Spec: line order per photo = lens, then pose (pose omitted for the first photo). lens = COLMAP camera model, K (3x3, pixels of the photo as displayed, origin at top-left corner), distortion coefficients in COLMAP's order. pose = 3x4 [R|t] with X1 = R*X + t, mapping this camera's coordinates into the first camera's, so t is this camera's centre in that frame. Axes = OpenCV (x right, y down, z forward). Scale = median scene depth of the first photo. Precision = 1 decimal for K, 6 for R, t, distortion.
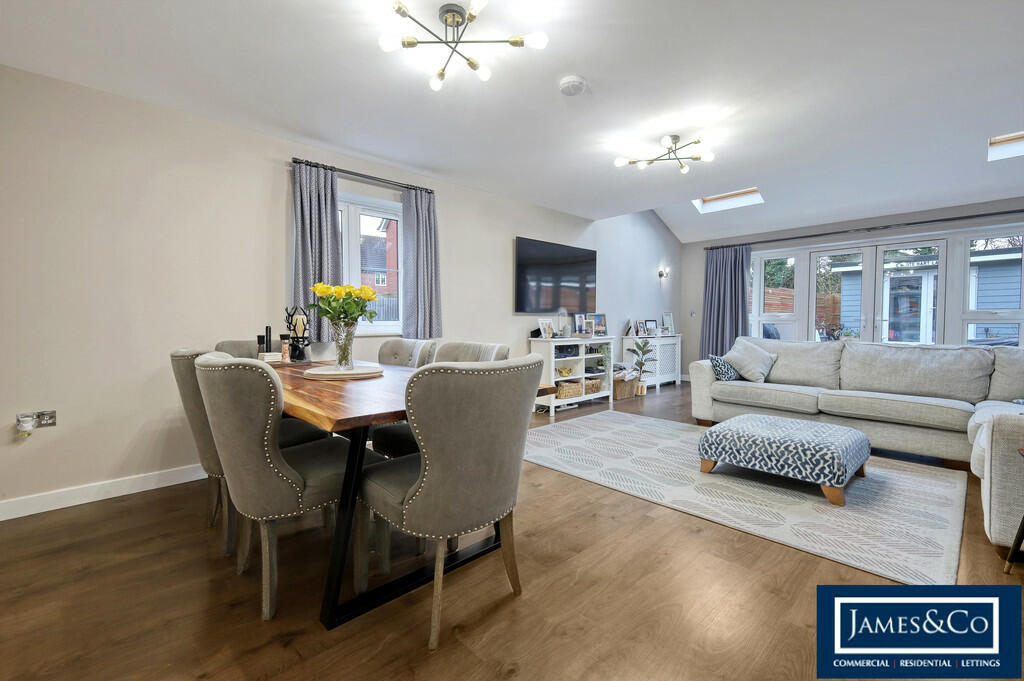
lens RADIAL K [[446.3, 0, 511.4], [0, 446.3, 331.7], [0, 0, 1]] dist [0.000409, 0.000082]
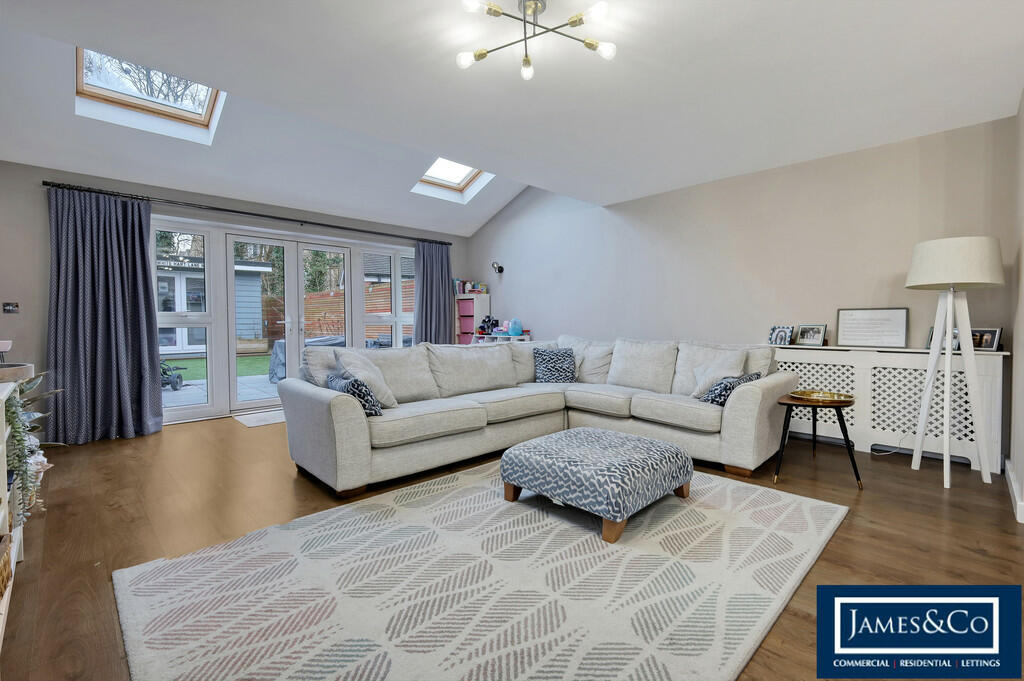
lens RADIAL K [[446.3, 0, 511.4], [0, 446.3, 331.7], [0, 0, 1]] dist [0.000409, 0.000082]
pose [[-0.027113, -0.019031, 0.999451, -0.117917], [0.030700, 0.999331, 0.019861, -0.011060], [-0.999161, 0.031222, -0.026511, 0.584528]]
